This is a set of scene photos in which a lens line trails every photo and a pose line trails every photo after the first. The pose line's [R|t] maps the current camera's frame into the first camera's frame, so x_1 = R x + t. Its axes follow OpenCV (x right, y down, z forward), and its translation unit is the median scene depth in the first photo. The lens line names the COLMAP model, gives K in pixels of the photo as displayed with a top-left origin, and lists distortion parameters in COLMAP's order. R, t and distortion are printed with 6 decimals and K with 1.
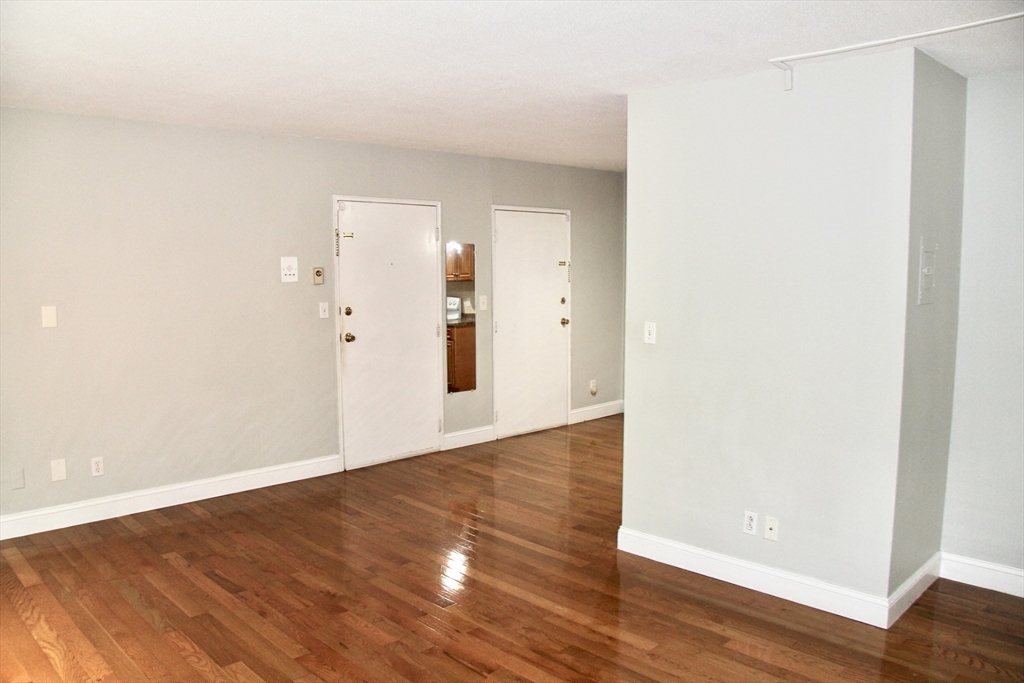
lens RADIAL K [[795.2, 0, 508.2], [0, 795.2, 341.7], [0, 0, 1]] dist [-0.161357, 0.081401]
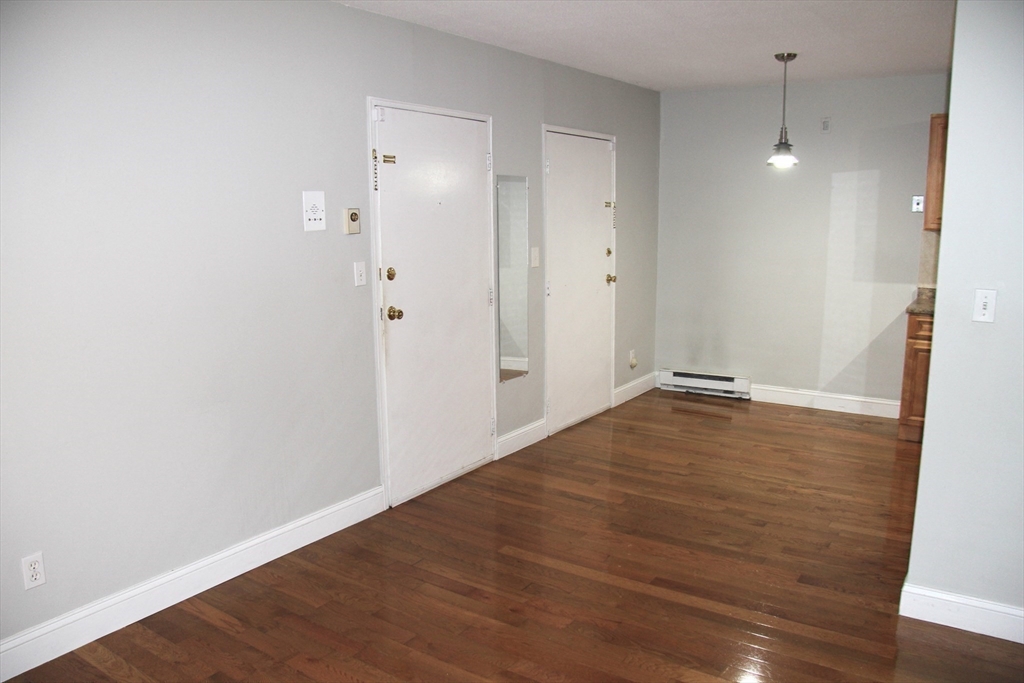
lens RADIAL K [[795.2, 0, 513.7], [0, 795.2, 344.0], [0, 0, 1]] dist [-0.161357, 0.081401]
pose [[0.976005, -0.040081, 0.214027, -0.246839], [0.025400, 0.997159, 0.070911, -0.024287], [-0.216261, -0.063773, 0.974251, 0.323132]]
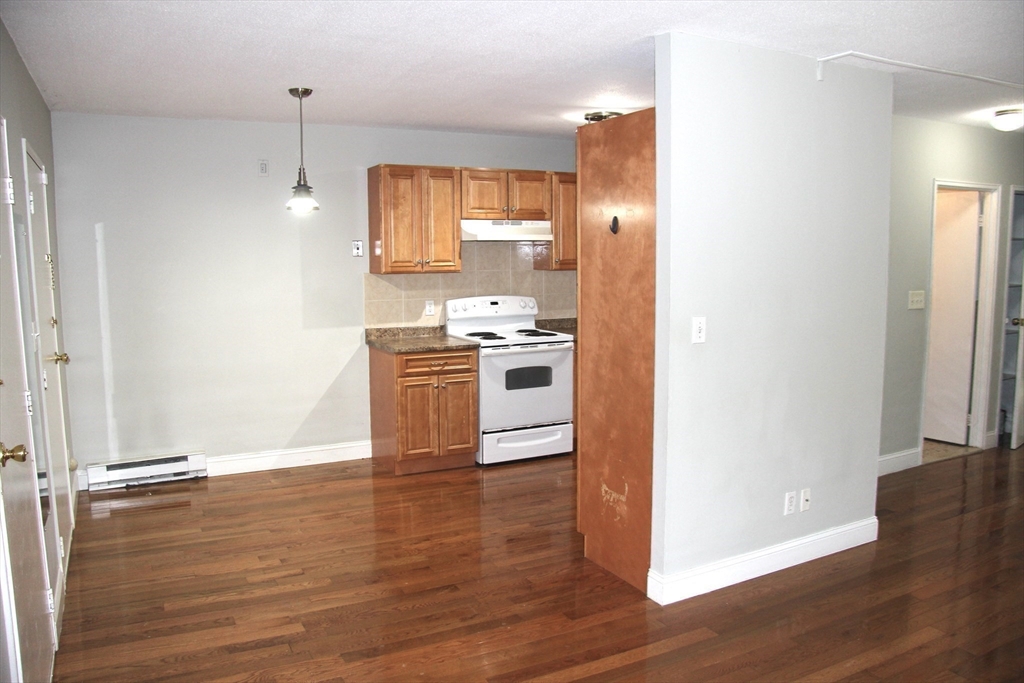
lens RADIAL K [[795.2, 0, 517.8], [0, 795.2, 335.7], [0, 0, 1]] dist [-0.161357, 0.081401]
pose [[0.269345, -0.100249, 0.957812, -0.469542], [0.102982, 0.991863, 0.074854, -0.061196], [-0.957522, 0.078476, 0.277477, 0.671910]]
